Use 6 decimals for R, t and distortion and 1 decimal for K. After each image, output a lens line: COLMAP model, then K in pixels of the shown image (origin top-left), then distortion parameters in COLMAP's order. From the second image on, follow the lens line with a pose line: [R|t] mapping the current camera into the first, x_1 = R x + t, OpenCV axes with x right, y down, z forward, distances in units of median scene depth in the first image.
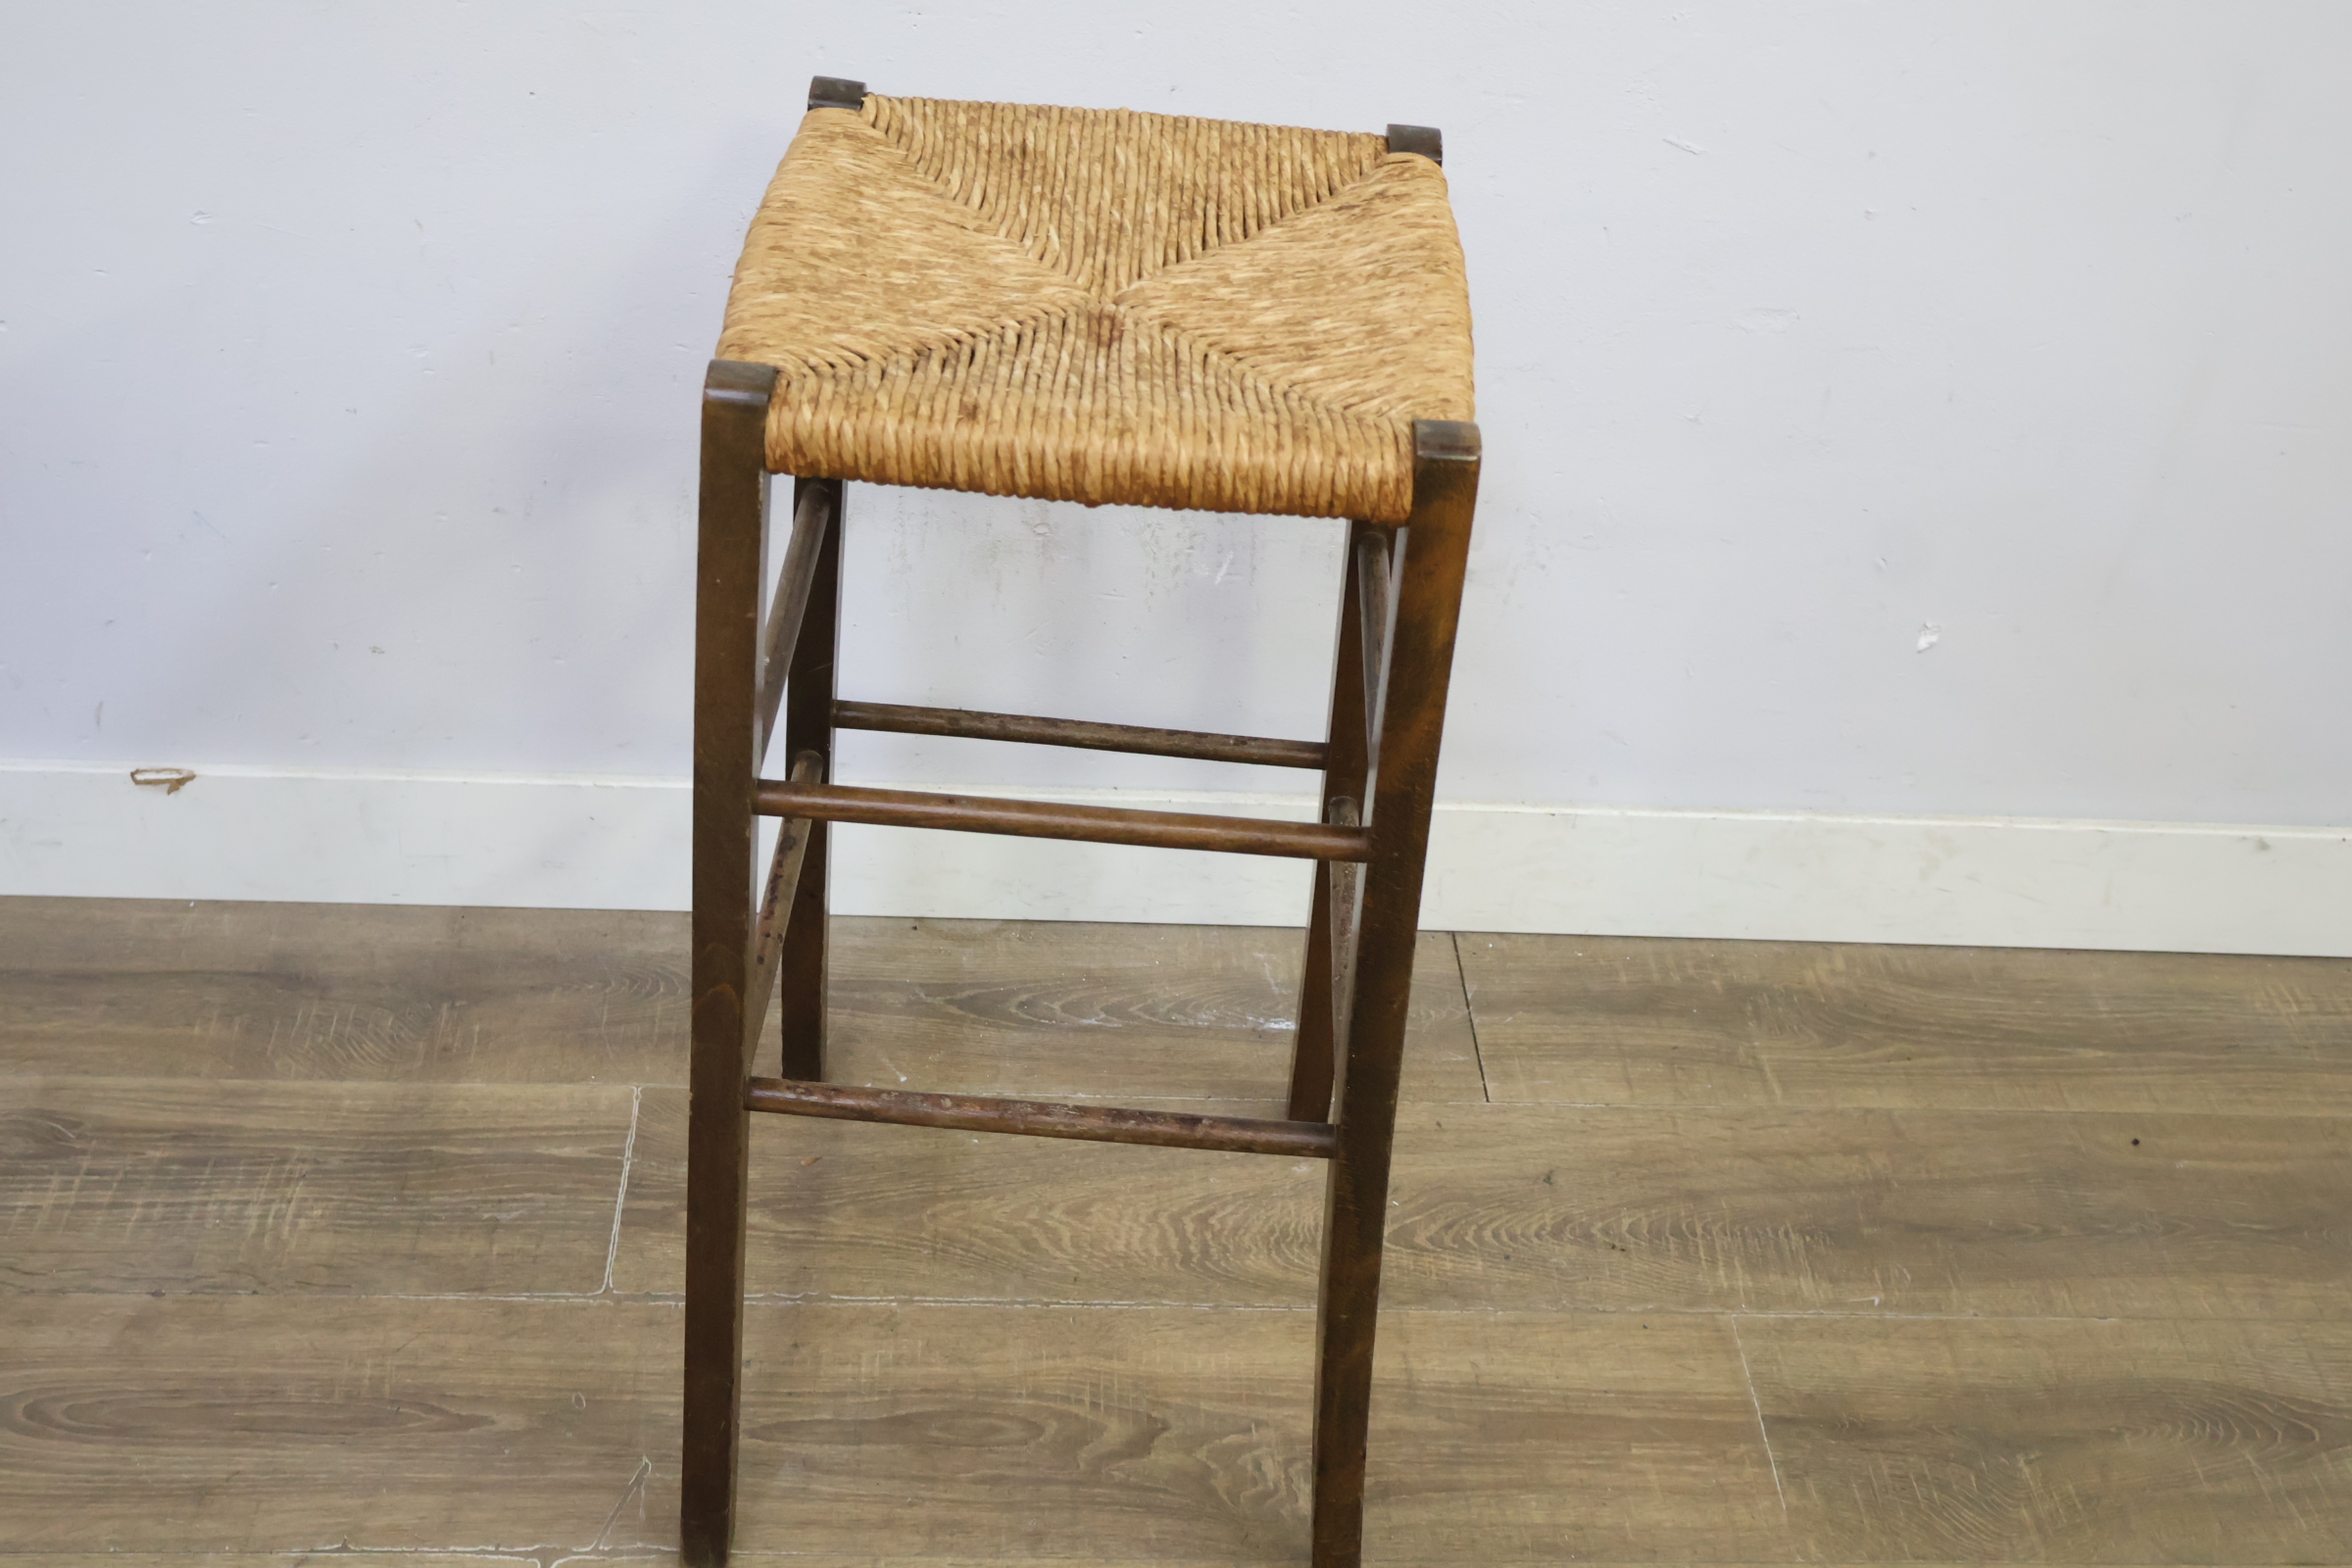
lens RADIAL K [[2685.3, 0, 1168.2], [0, 2685.3, 771.8], [0, 0, 1]] dist [-0.009587, 0.000000]
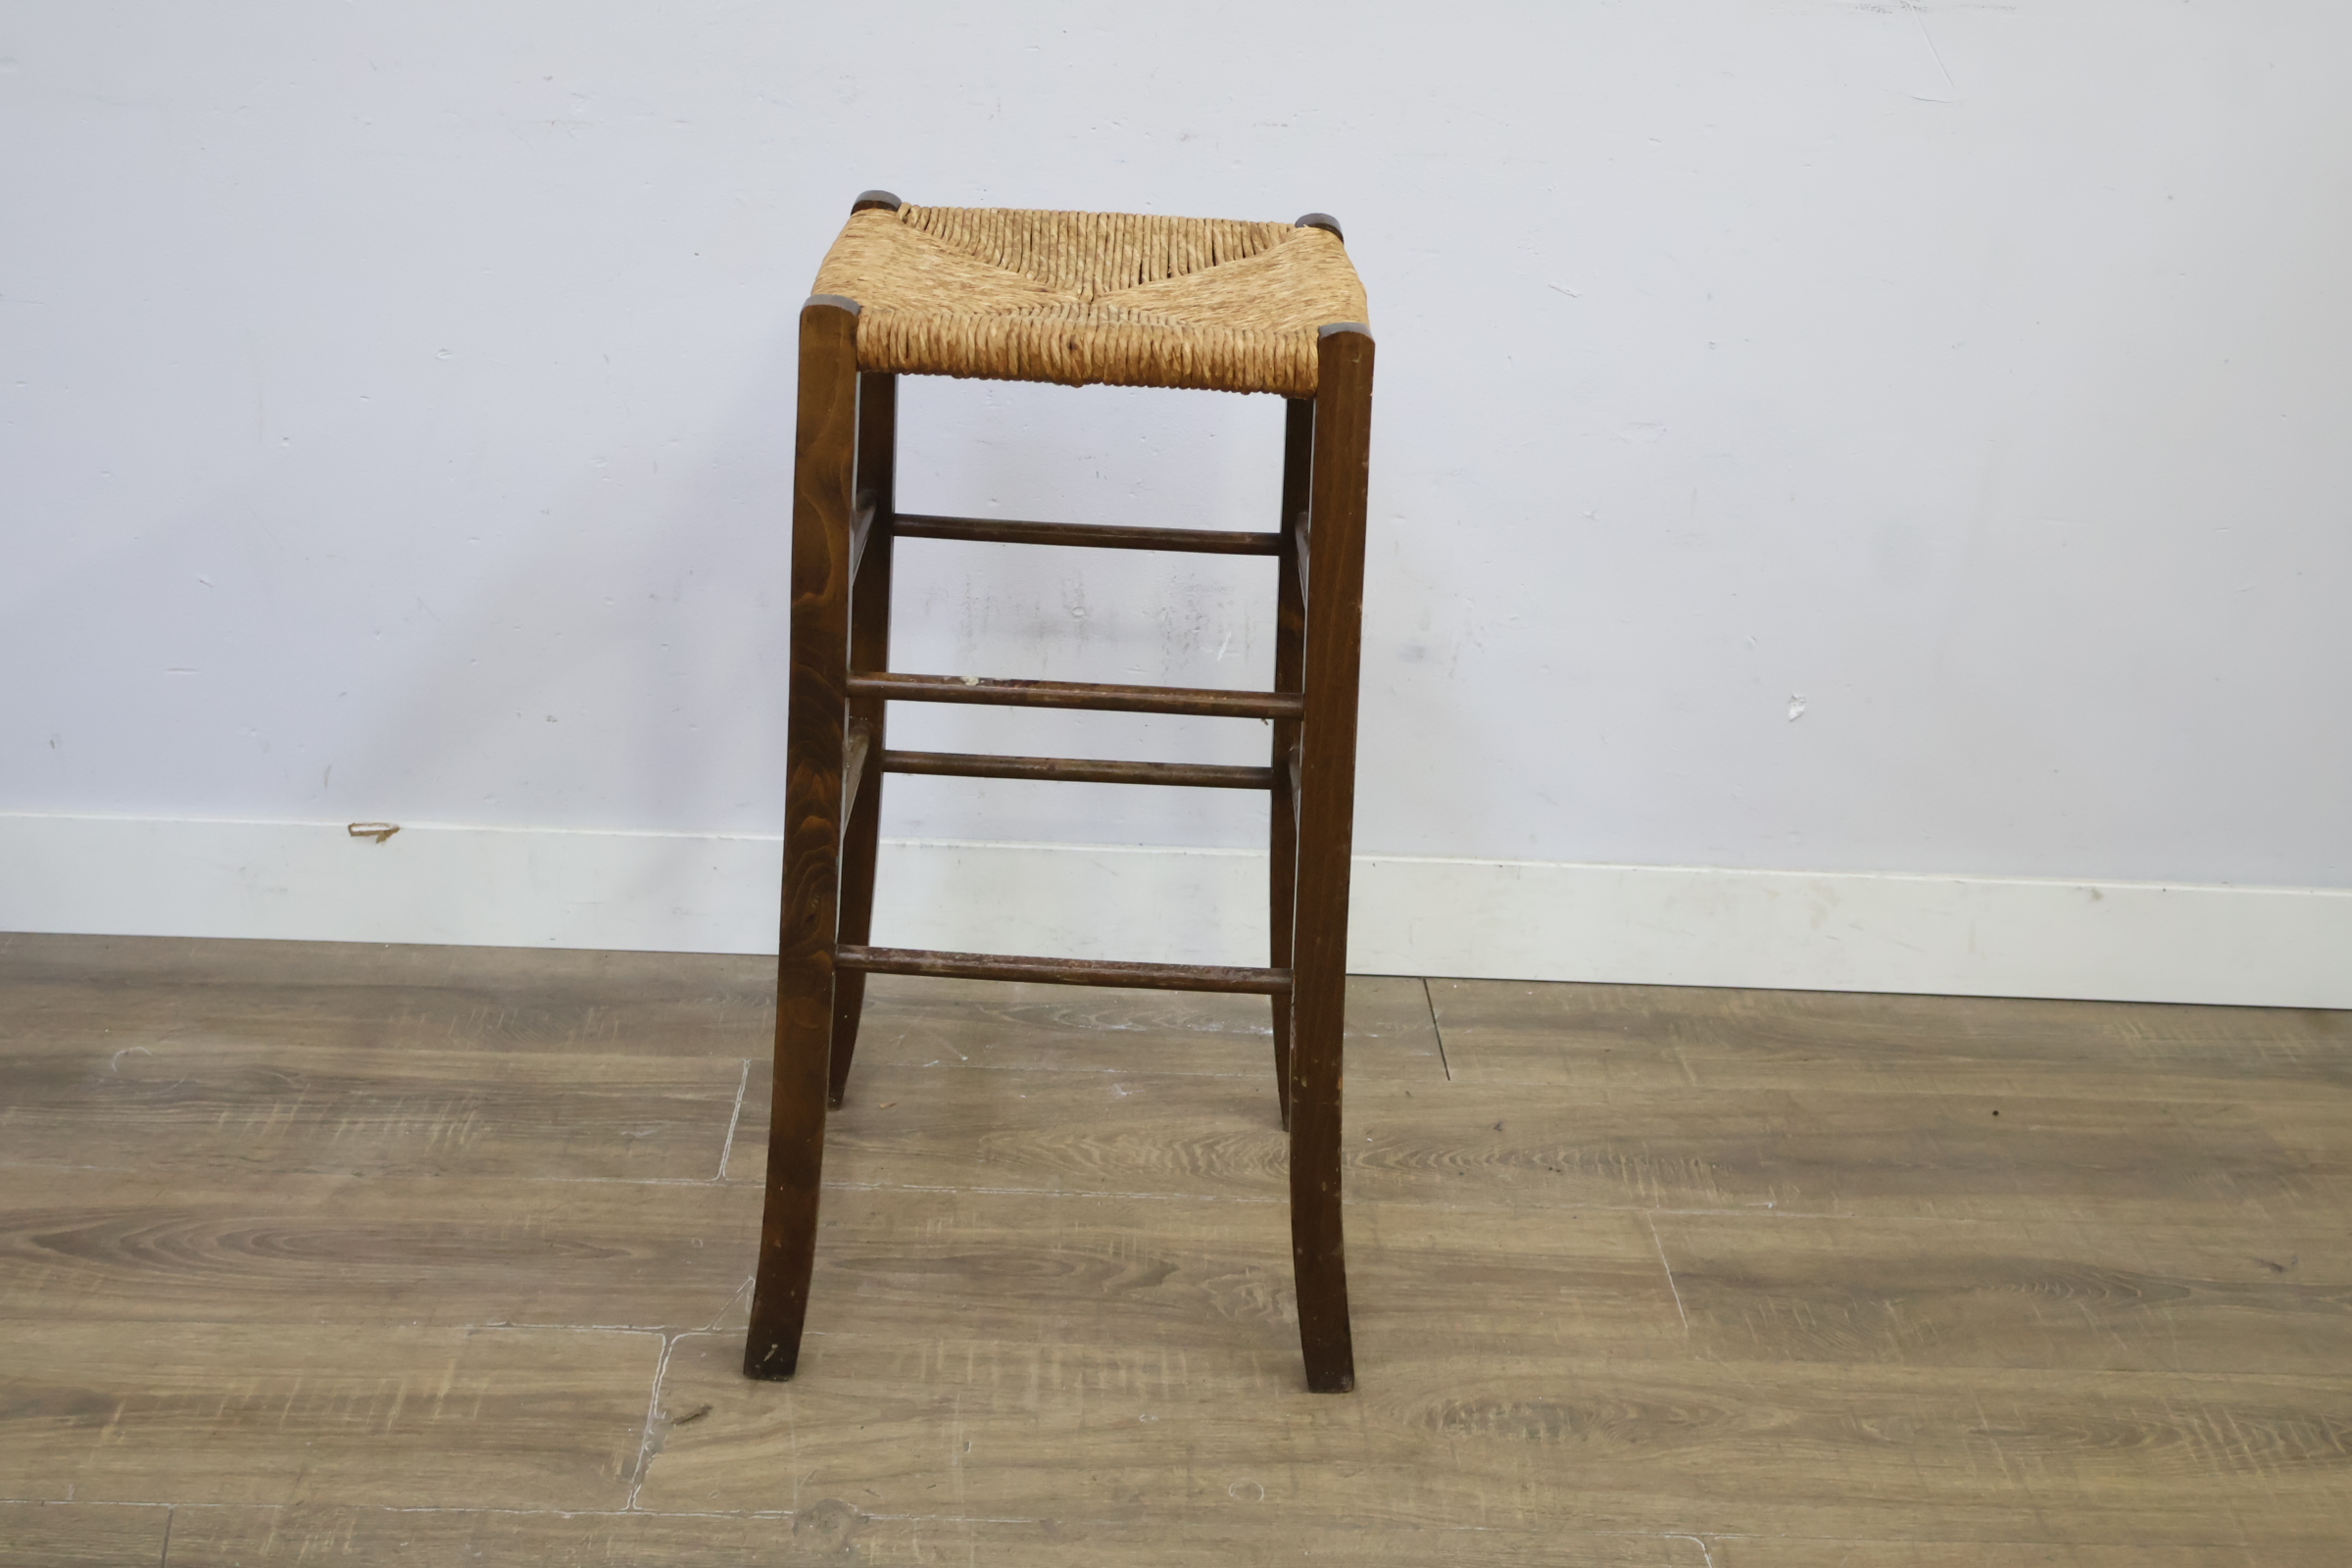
lens RADIAL K [[2685.3, 0, 1174.3], [0, 2685.3, 791.0], [0, 0, 1]] dist [-0.009587, 0.000000]
pose [[0.999606, -0.011680, -0.025523, 0.030374], [0.005658, 0.974492, -0.224353, 0.287019], [0.027492, 0.224120, 0.974174, -0.221647]]
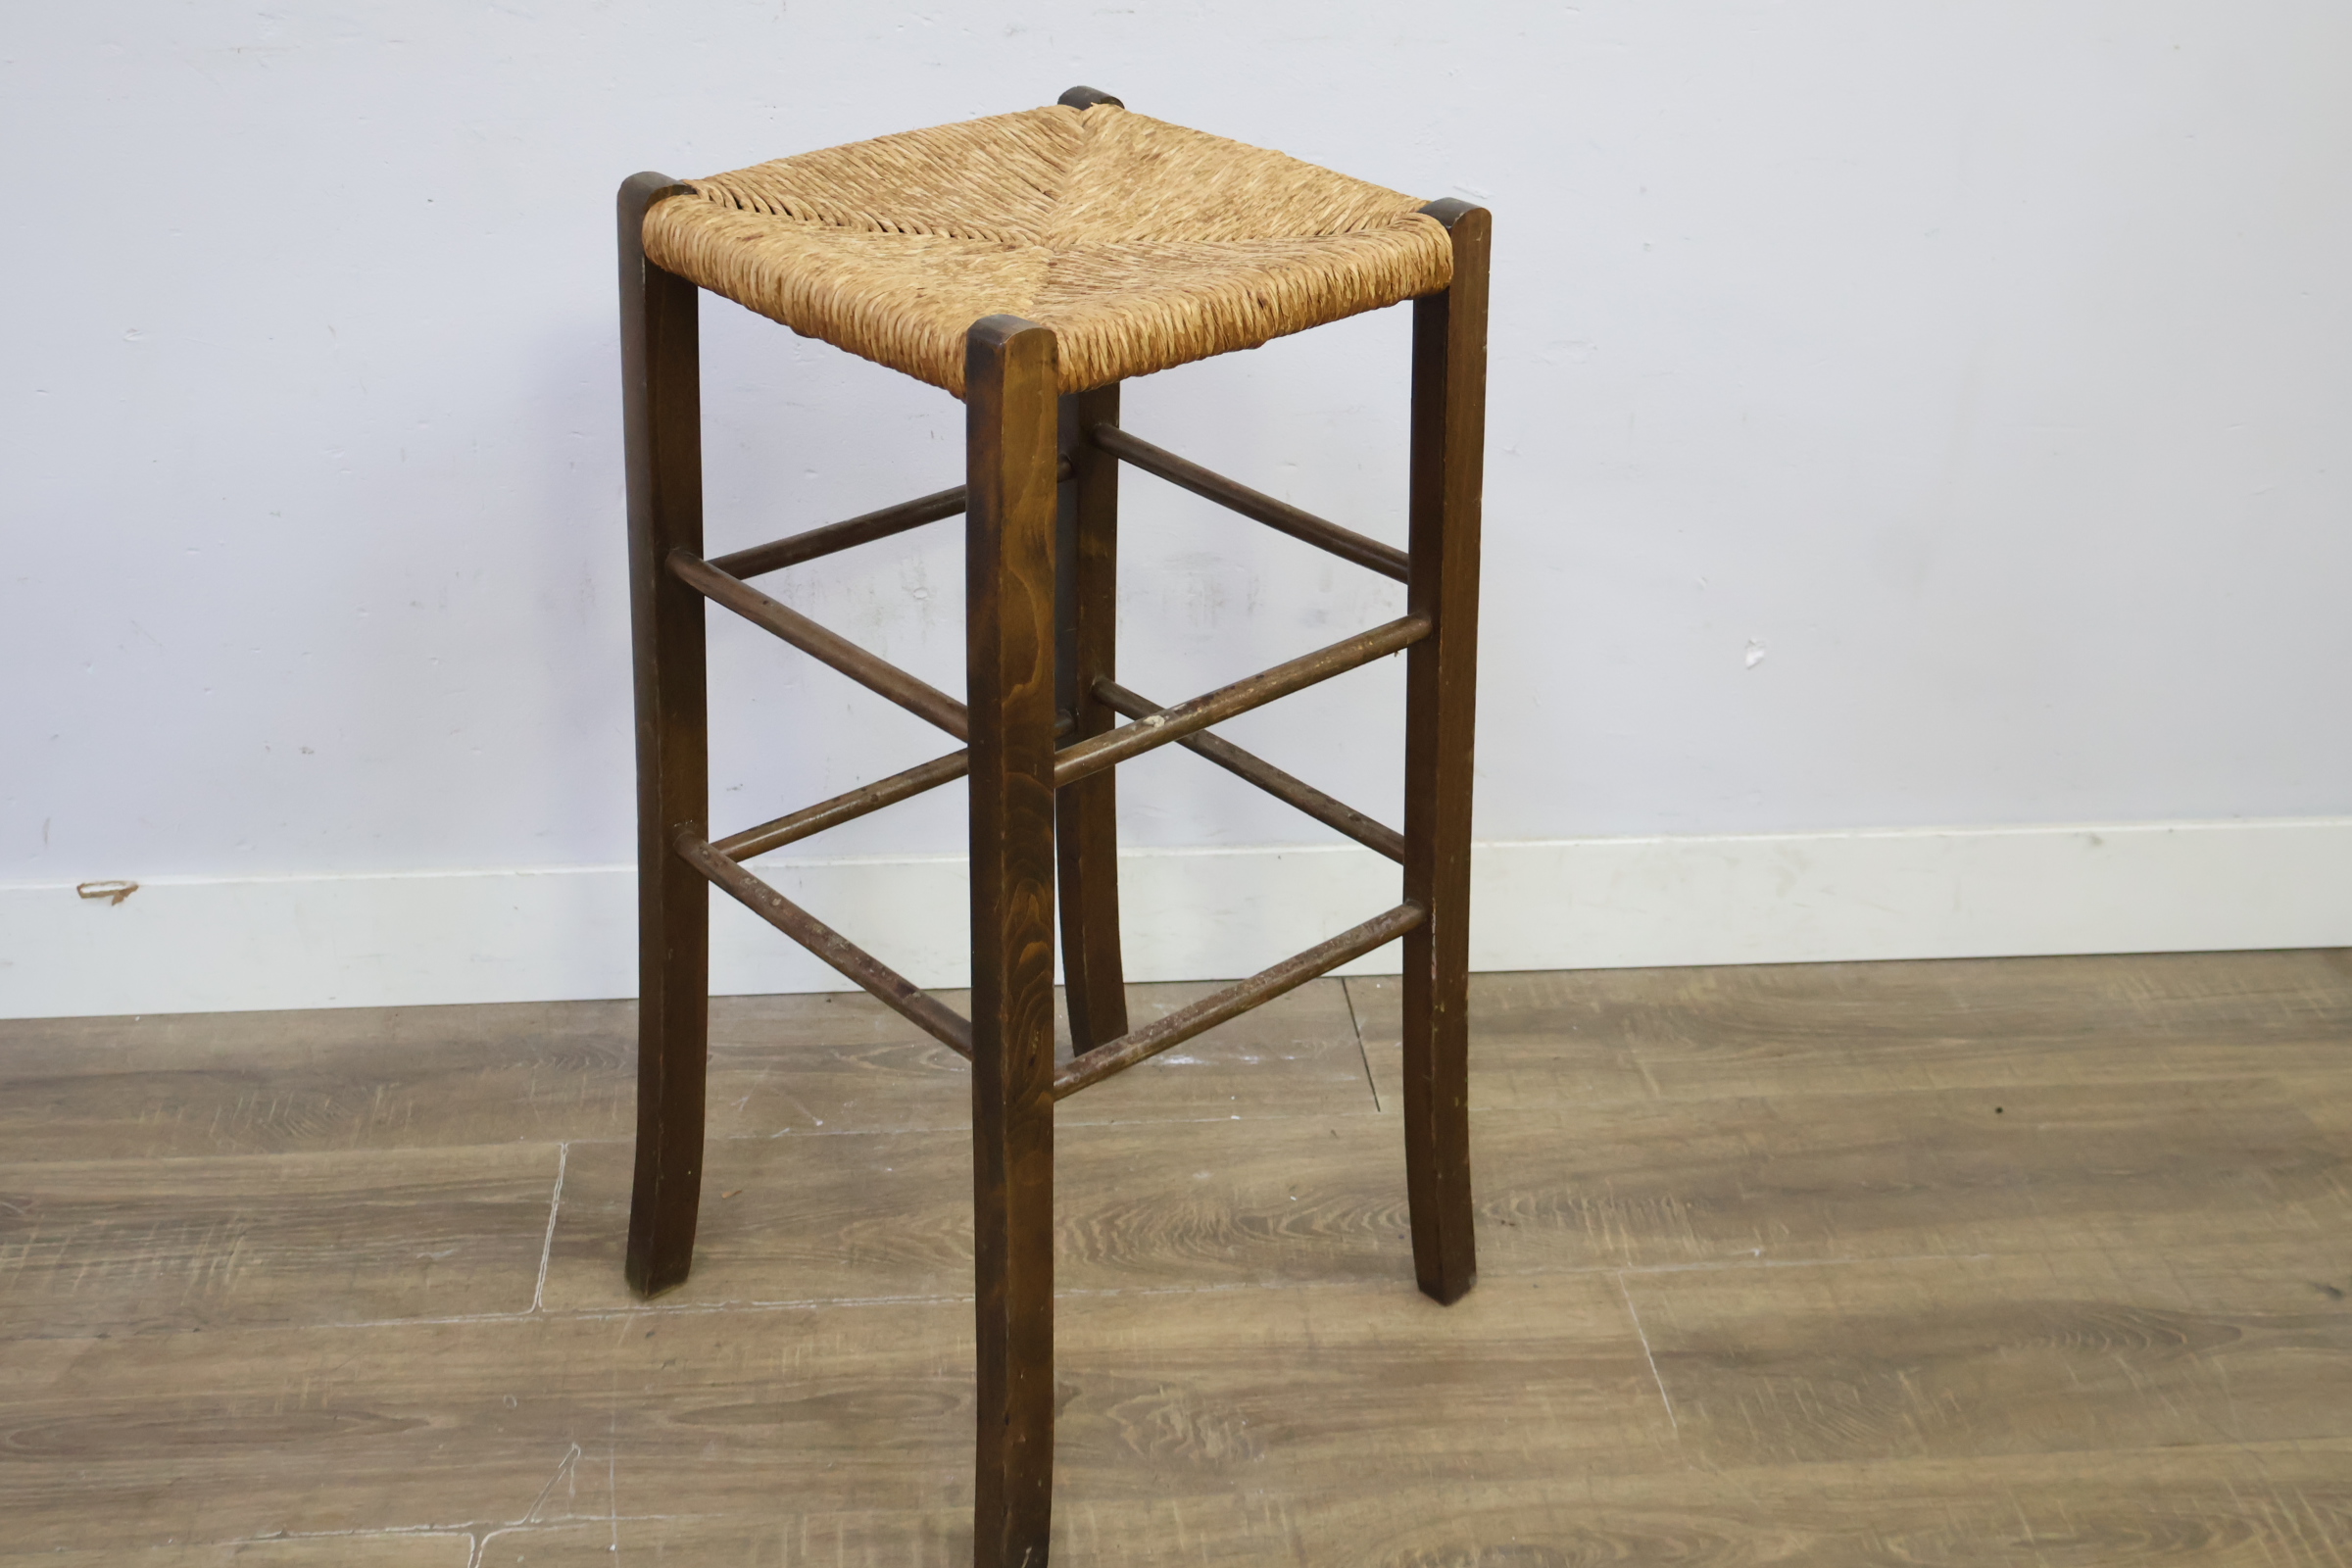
lens RADIAL K [[2685.3, 0, 1174.6], [0, 2685.3, 781.8], [0, 0, 1]] dist [-0.009587, 0.000000]
pose [[0.997634, -0.067068, 0.015084, 0.034734], [0.068550, 0.987046, -0.145055, 0.153730], [-0.005160, 0.145746, 0.989309, -0.059496]]
